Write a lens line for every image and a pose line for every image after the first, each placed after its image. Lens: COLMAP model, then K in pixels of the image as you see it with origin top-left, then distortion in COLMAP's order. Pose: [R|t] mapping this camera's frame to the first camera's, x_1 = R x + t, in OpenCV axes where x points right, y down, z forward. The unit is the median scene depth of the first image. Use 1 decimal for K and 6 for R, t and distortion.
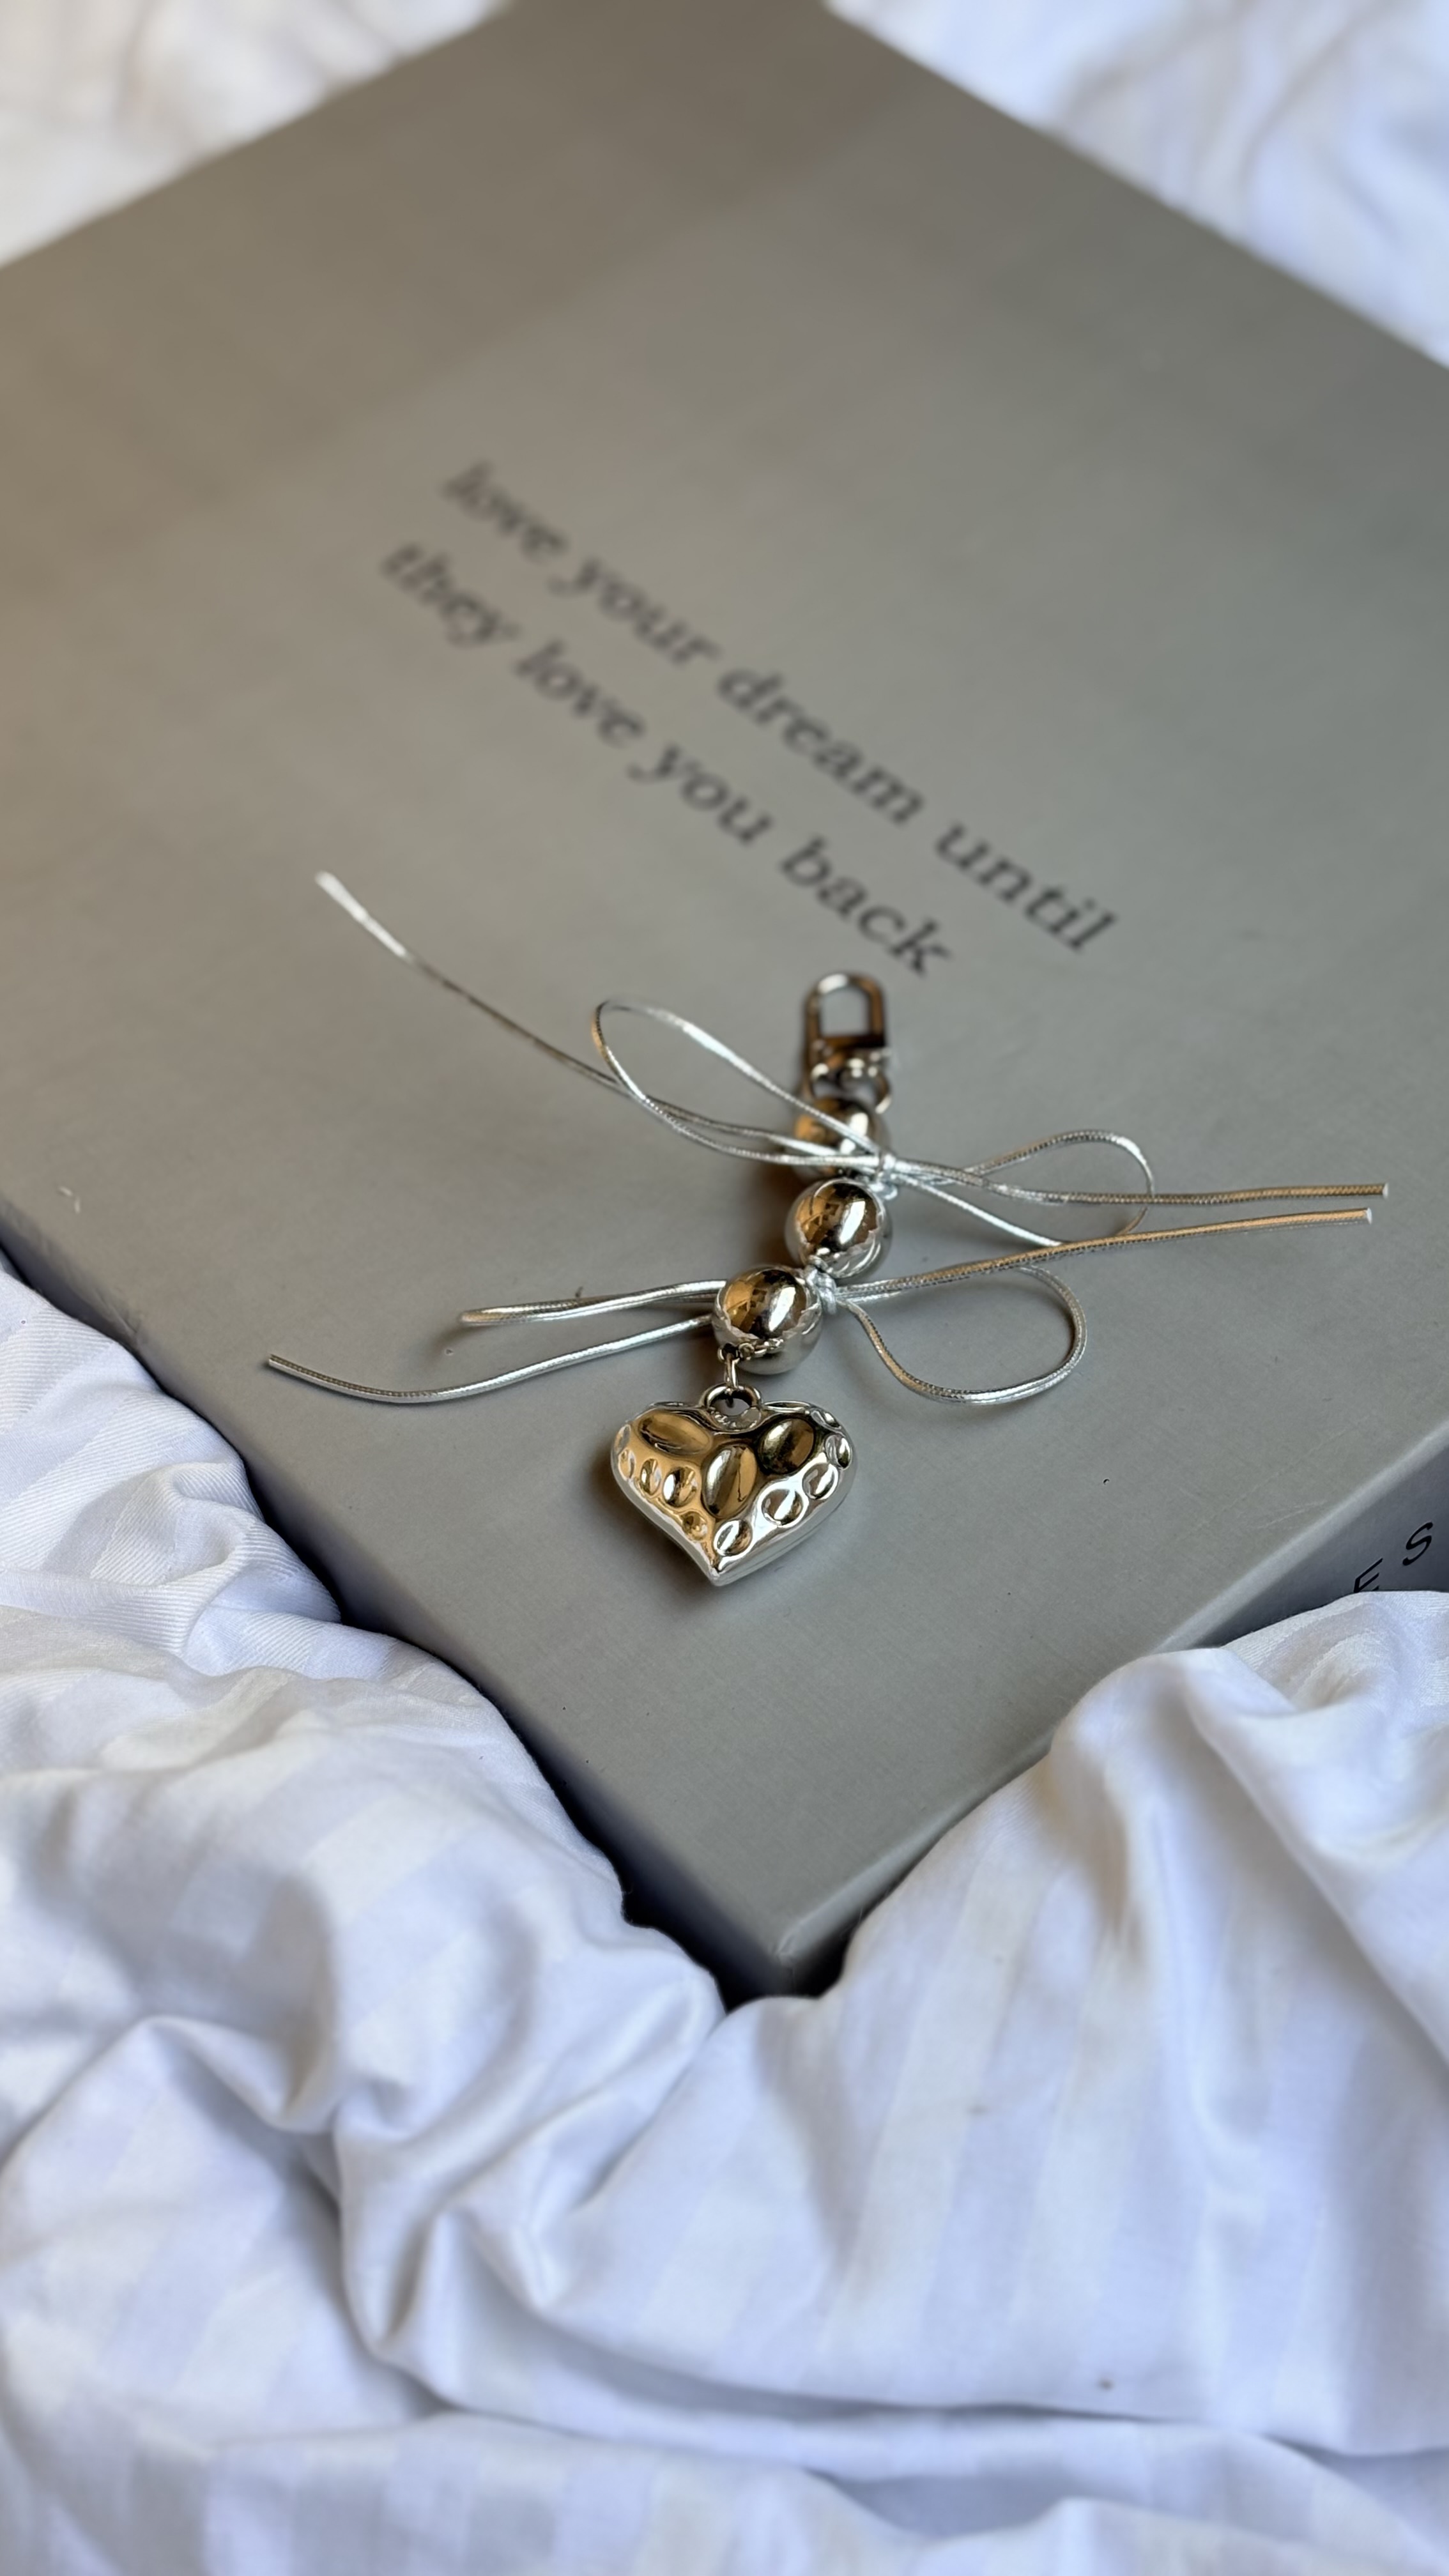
lens RADIAL K [[3913.5, 0, 724.5], [0, 3913.5, 1288.0], [0, 0, 1]] dist [0.186464, -0.011475]
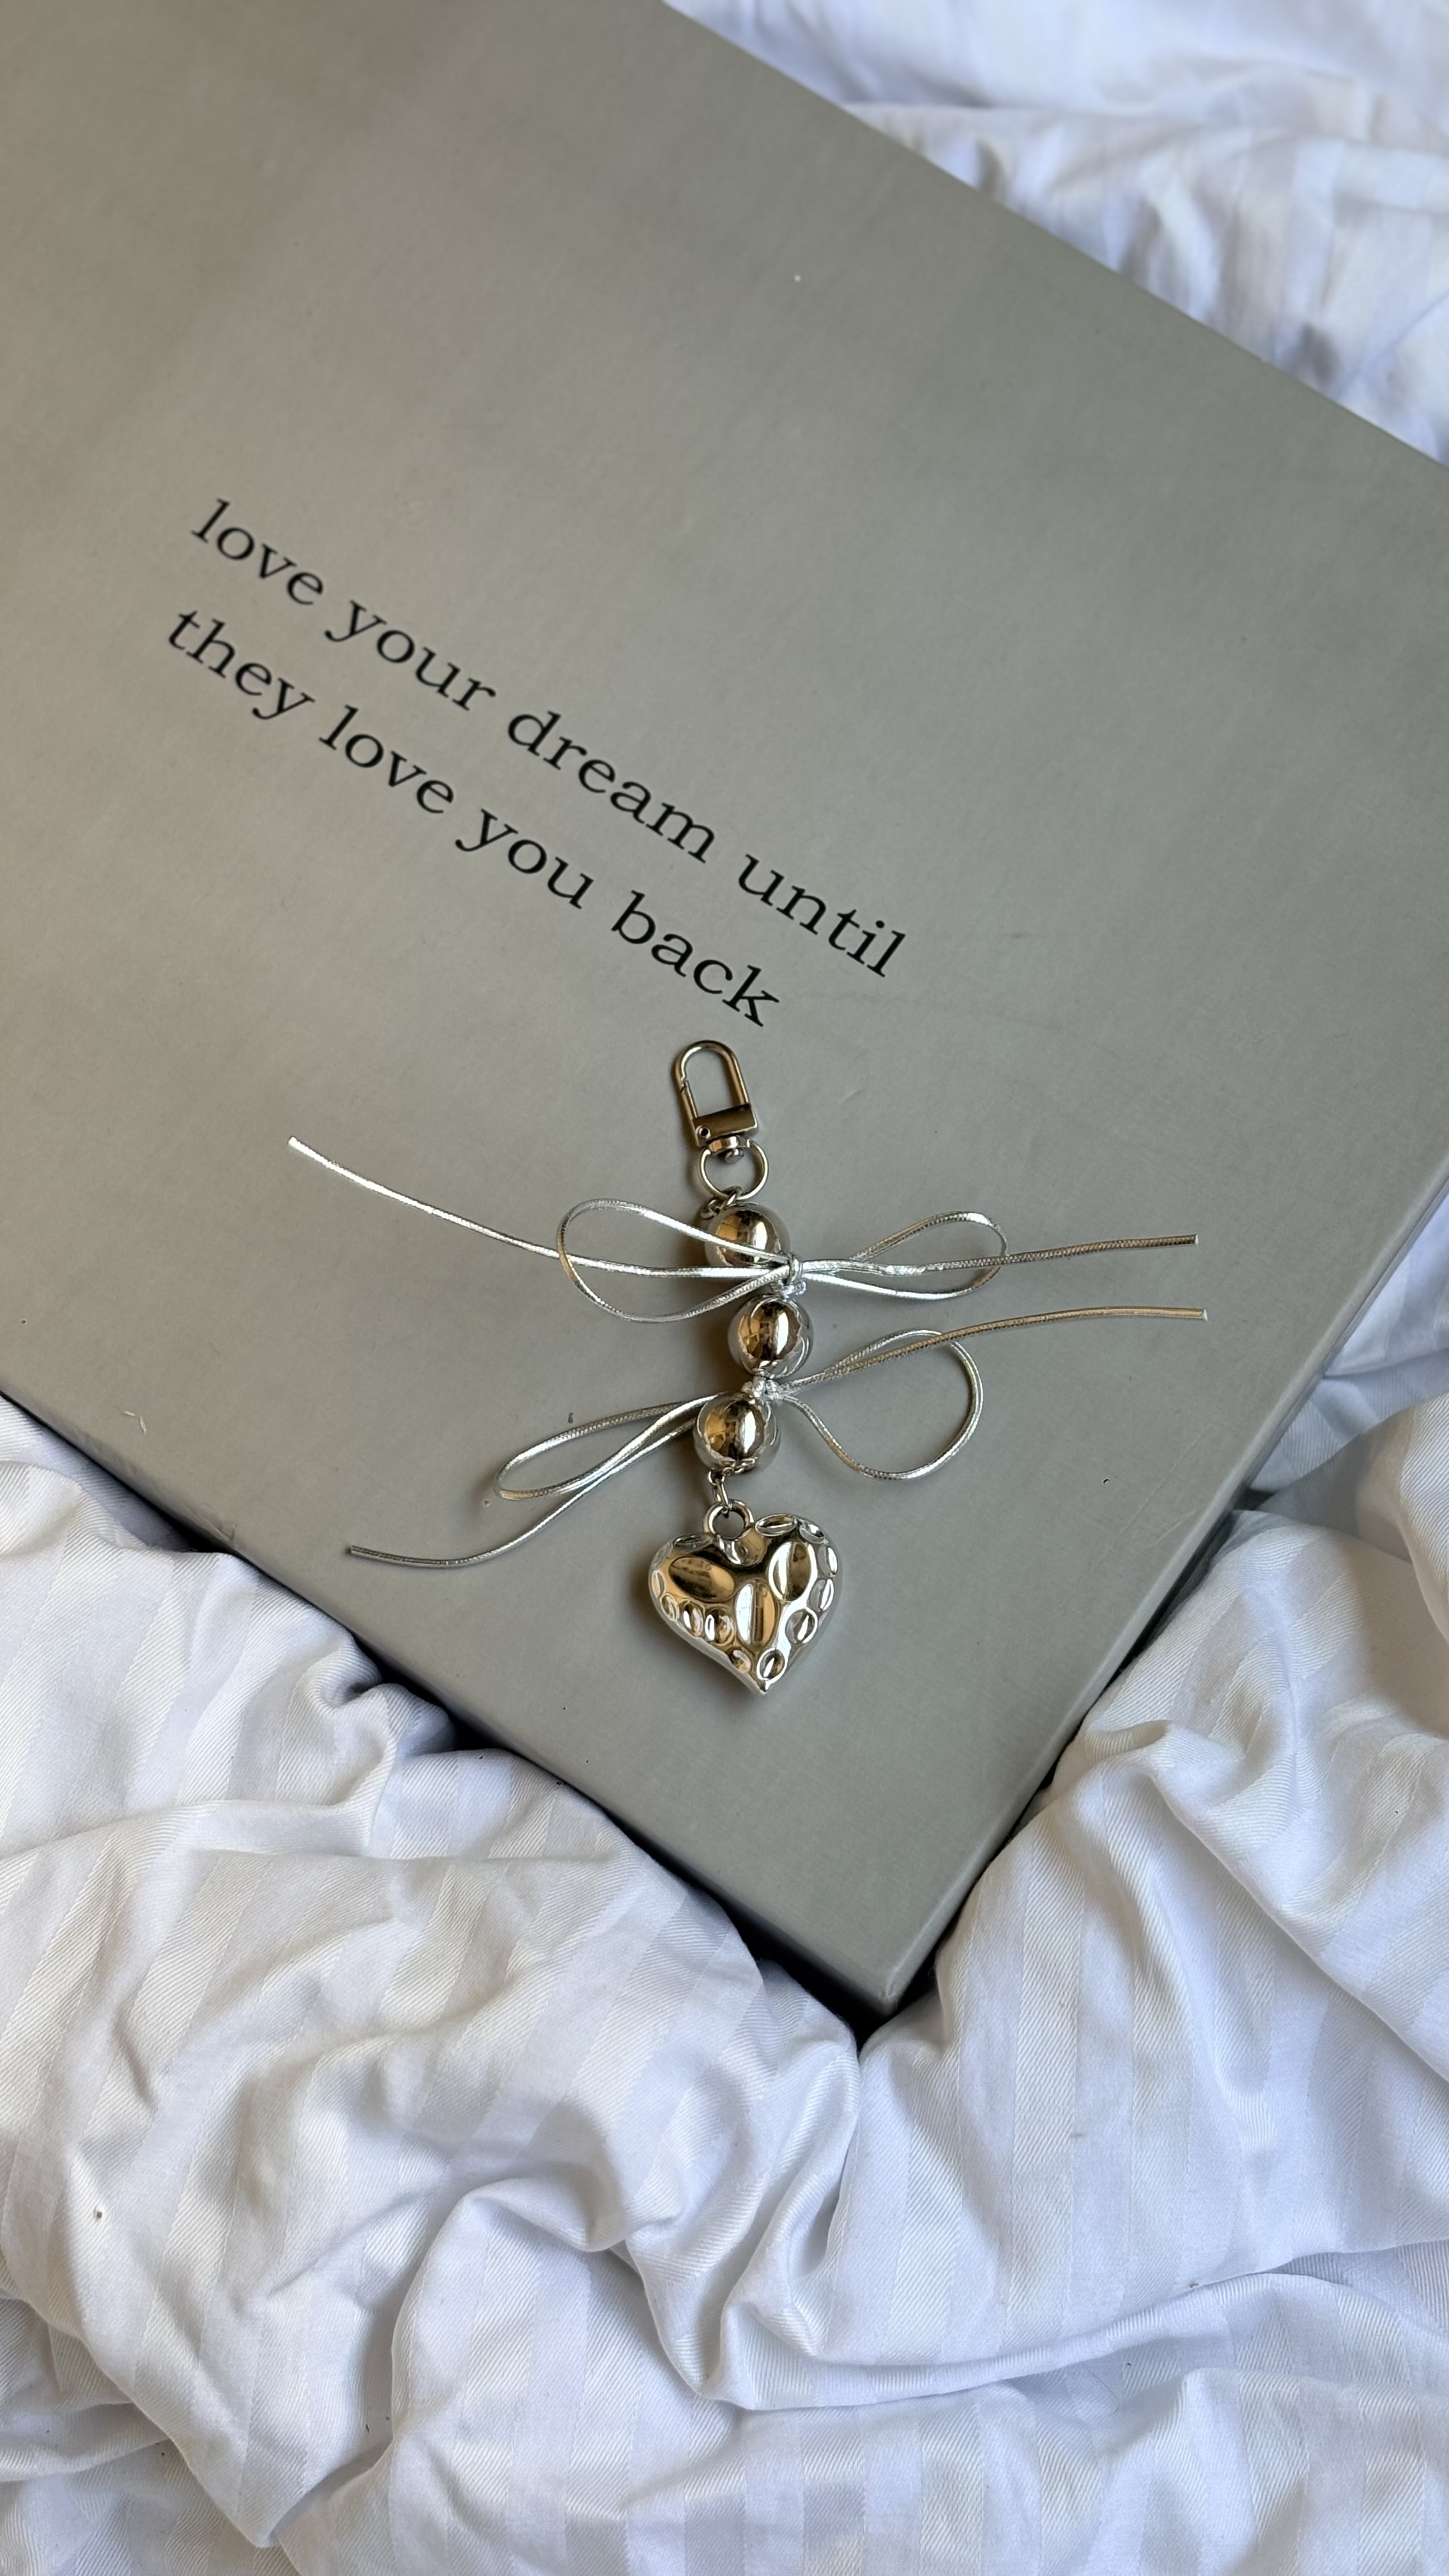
lens RADIAL K [[3913.5, 0, 724.5], [0, 3913.5, 1288.0], [0, 0, 1]] dist [0.186464, -0.011475]
pose [[0.968689, -0.222776, 0.109603, -0.125810], [0.163399, 0.904410, 0.394137, -0.556691], [-0.186931, -0.363887, 0.912493, -0.131807]]
